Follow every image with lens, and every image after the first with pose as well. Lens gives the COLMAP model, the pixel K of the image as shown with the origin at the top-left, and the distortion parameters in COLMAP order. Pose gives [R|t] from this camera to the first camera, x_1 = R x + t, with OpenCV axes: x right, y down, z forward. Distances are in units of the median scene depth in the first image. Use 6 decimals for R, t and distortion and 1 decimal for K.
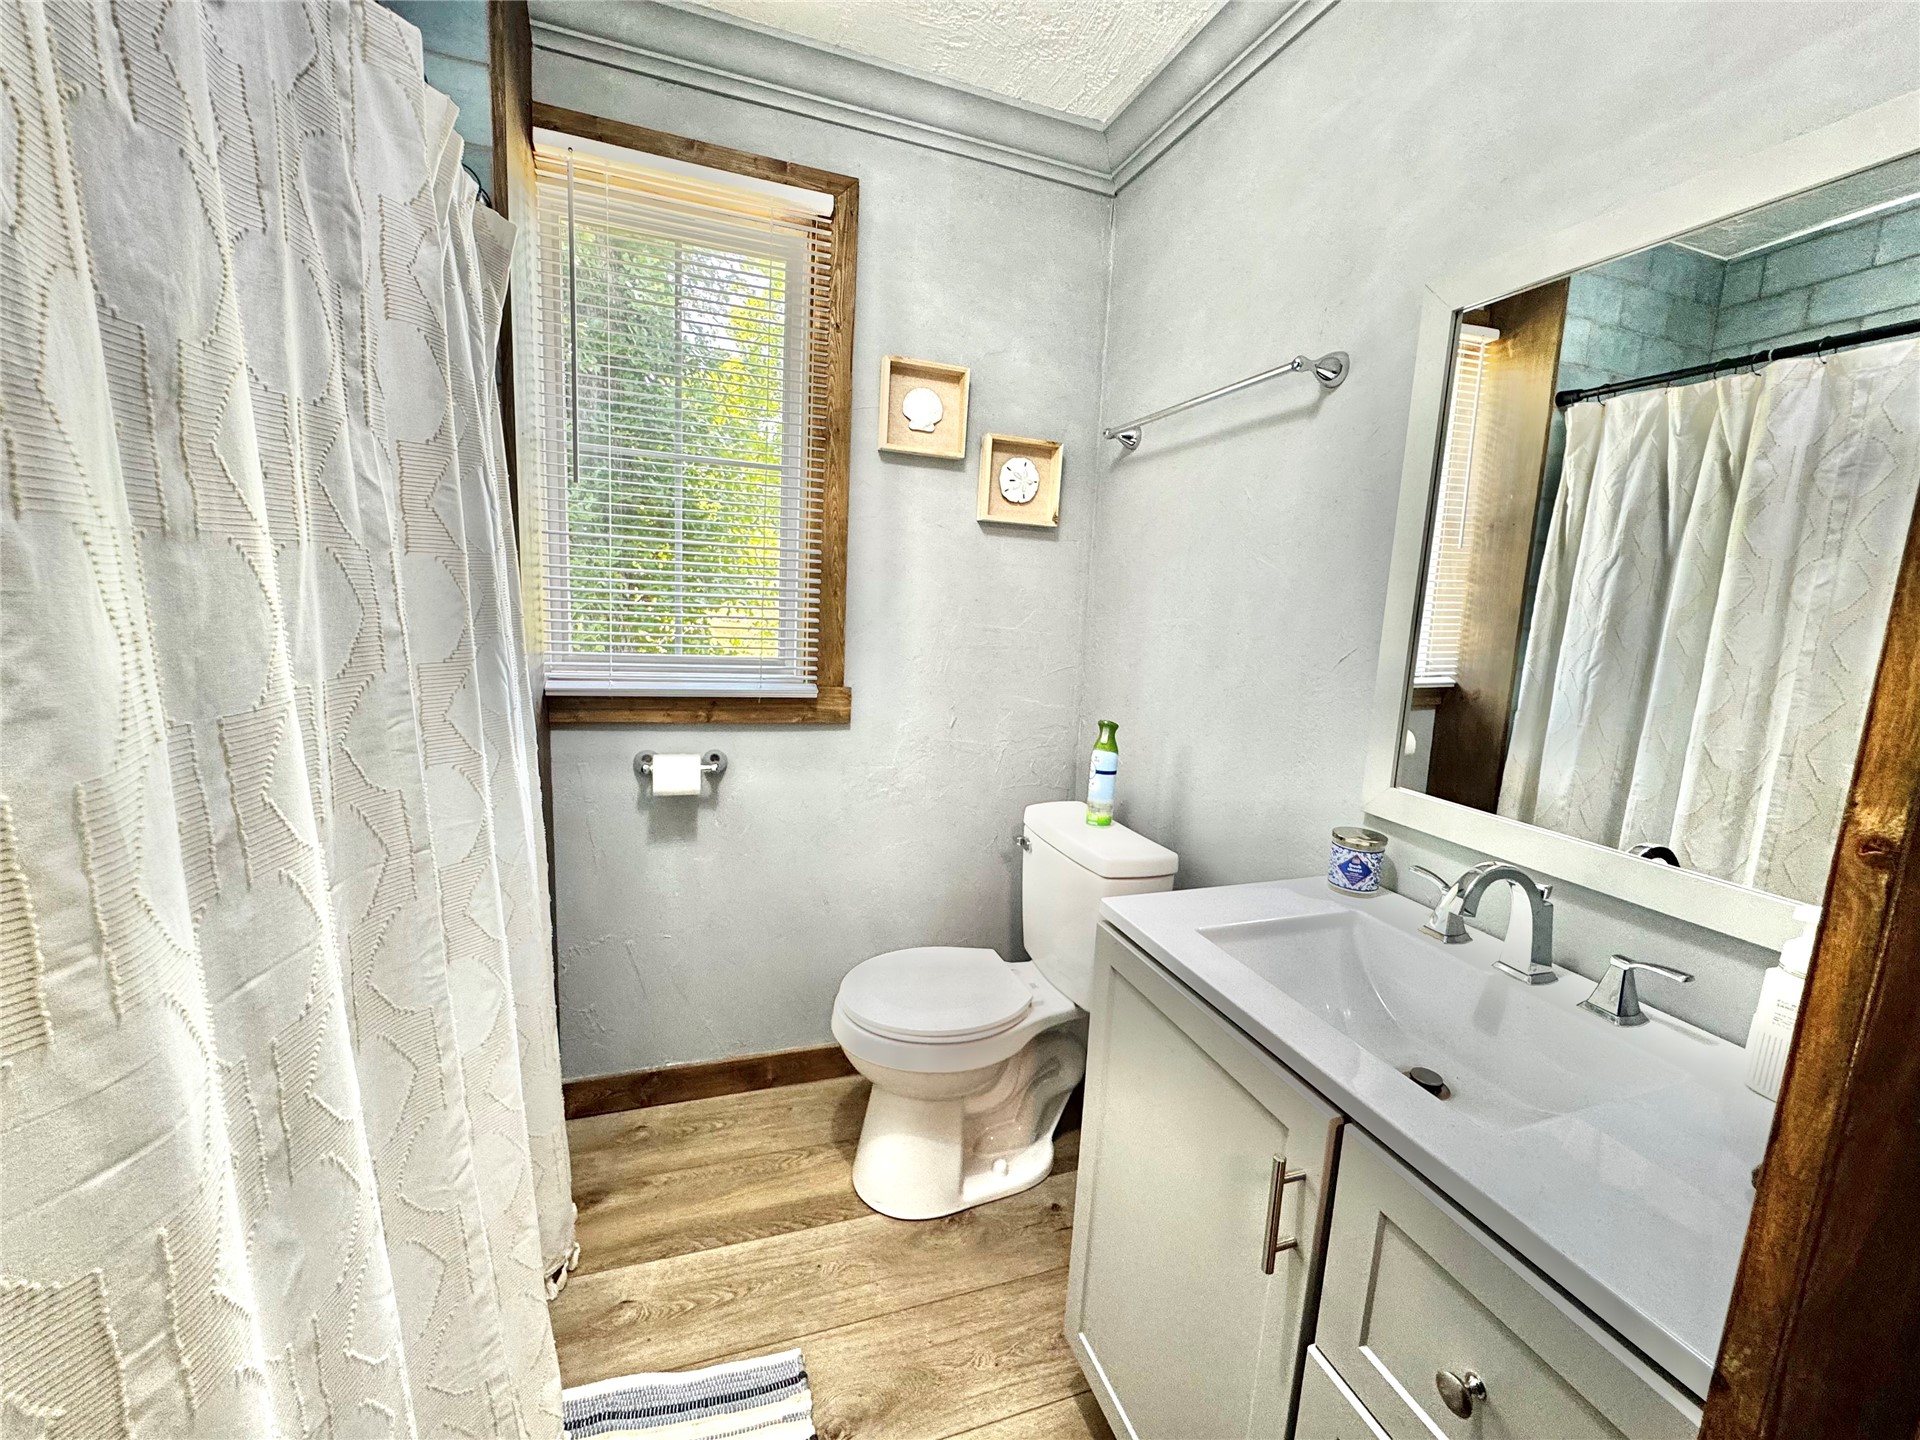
lens RADIAL K [[771.1, 0, 962.5], [0, 771.1, 723.7], [0, 0, 1]] dist [-0.002098, 0.000442]
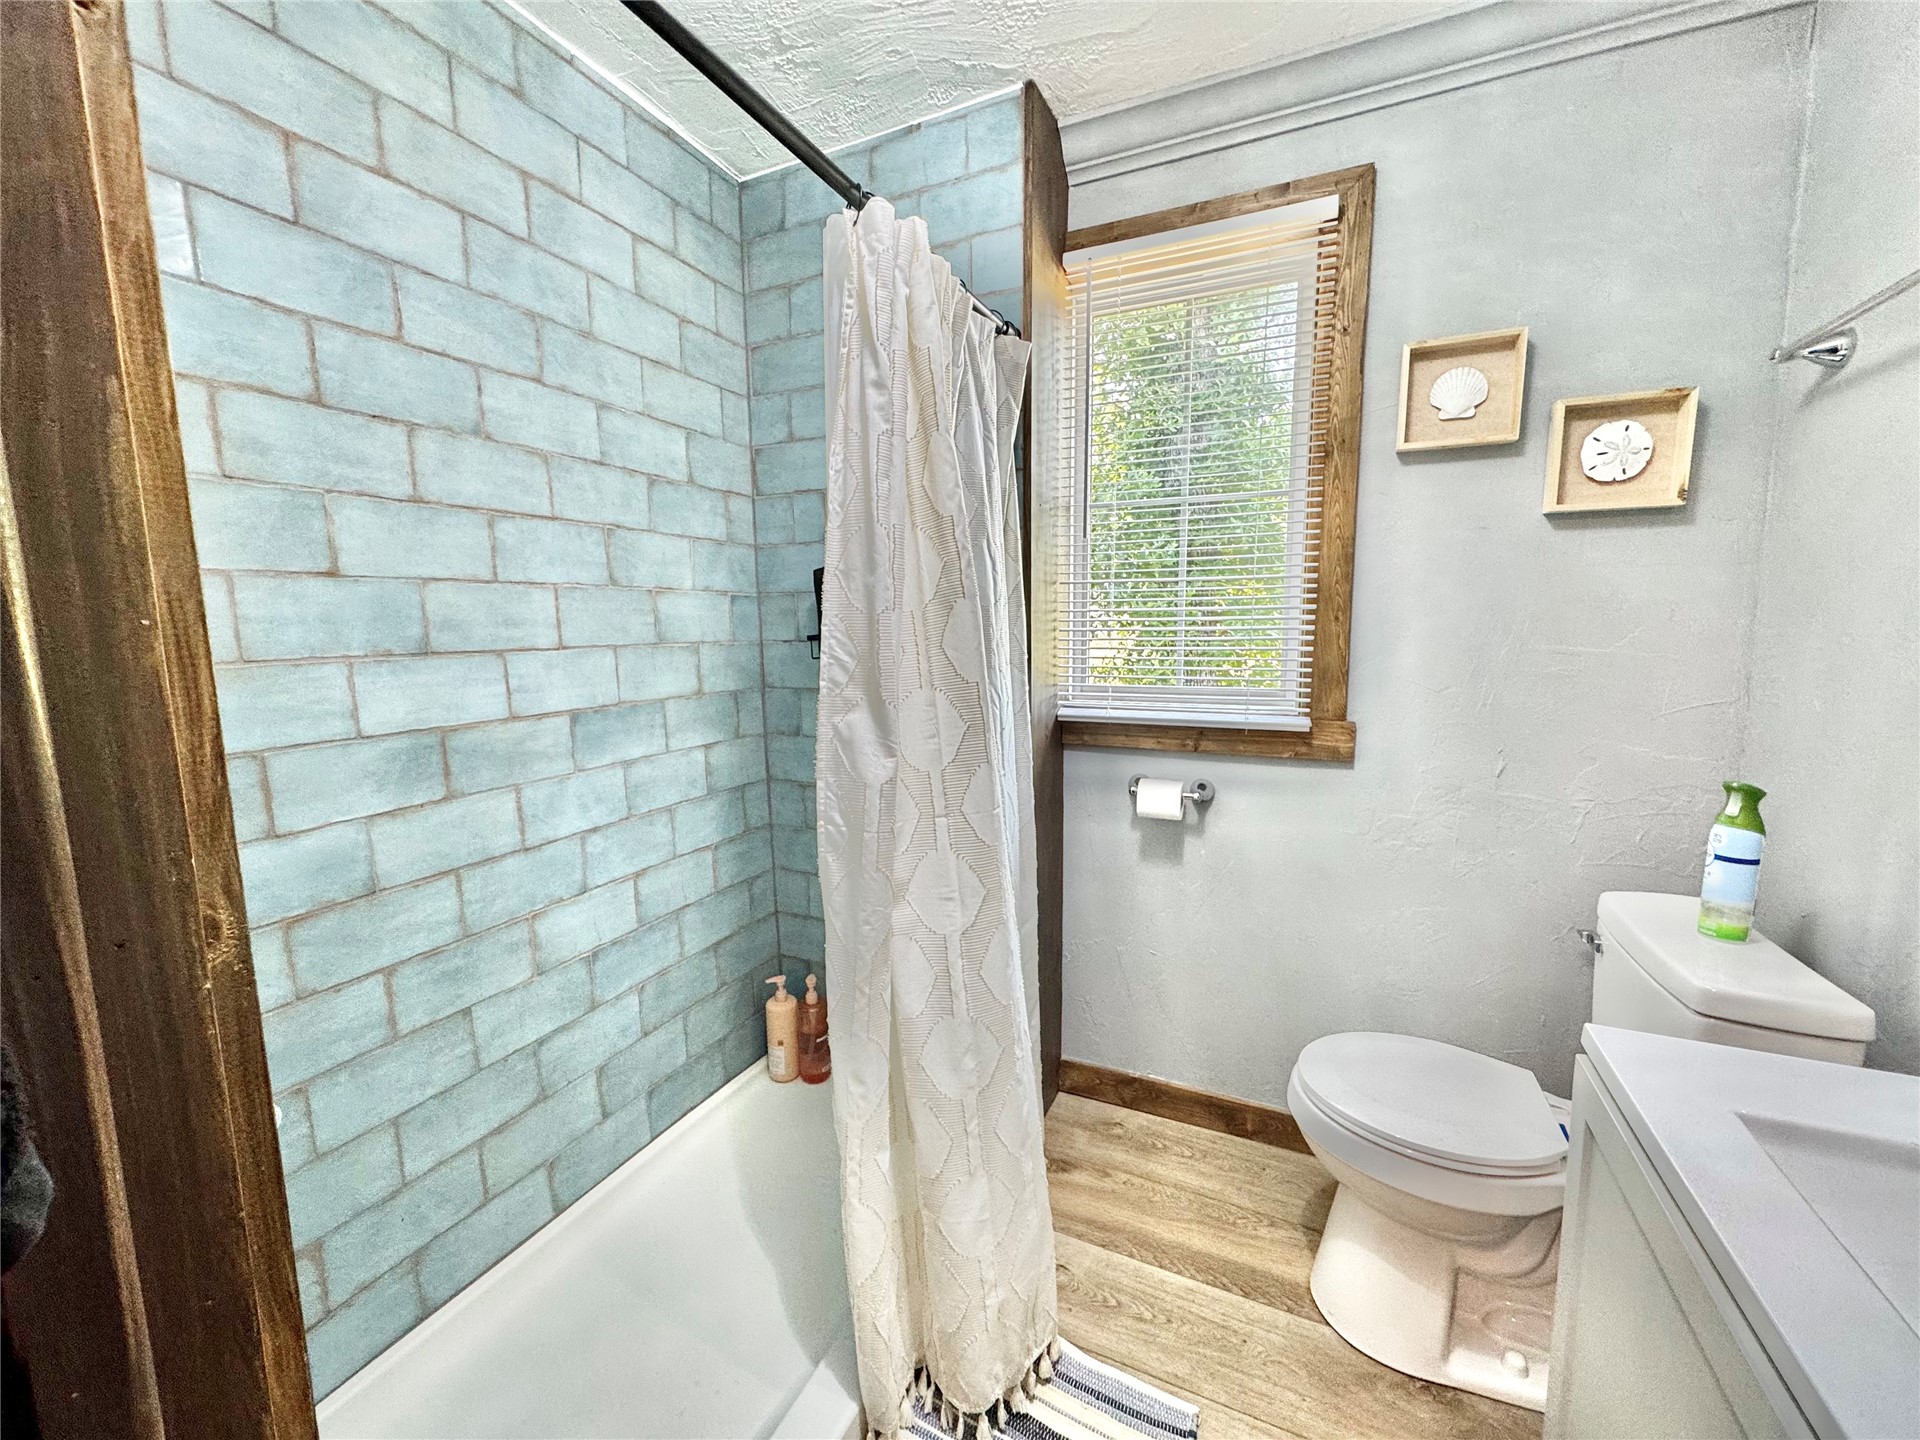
lens RADIAL K [[771.1, 0, 963.2], [0, 771.1, 724.6], [0, 0, 1]] dist [-0.002098, 0.000442]
pose [[0.714384, 0.032824, -0.698984, 0.168588], [-0.063605, 0.997810, -0.018150, 0.000890], [0.696857, 0.057425, 0.714907, 0.049641]]
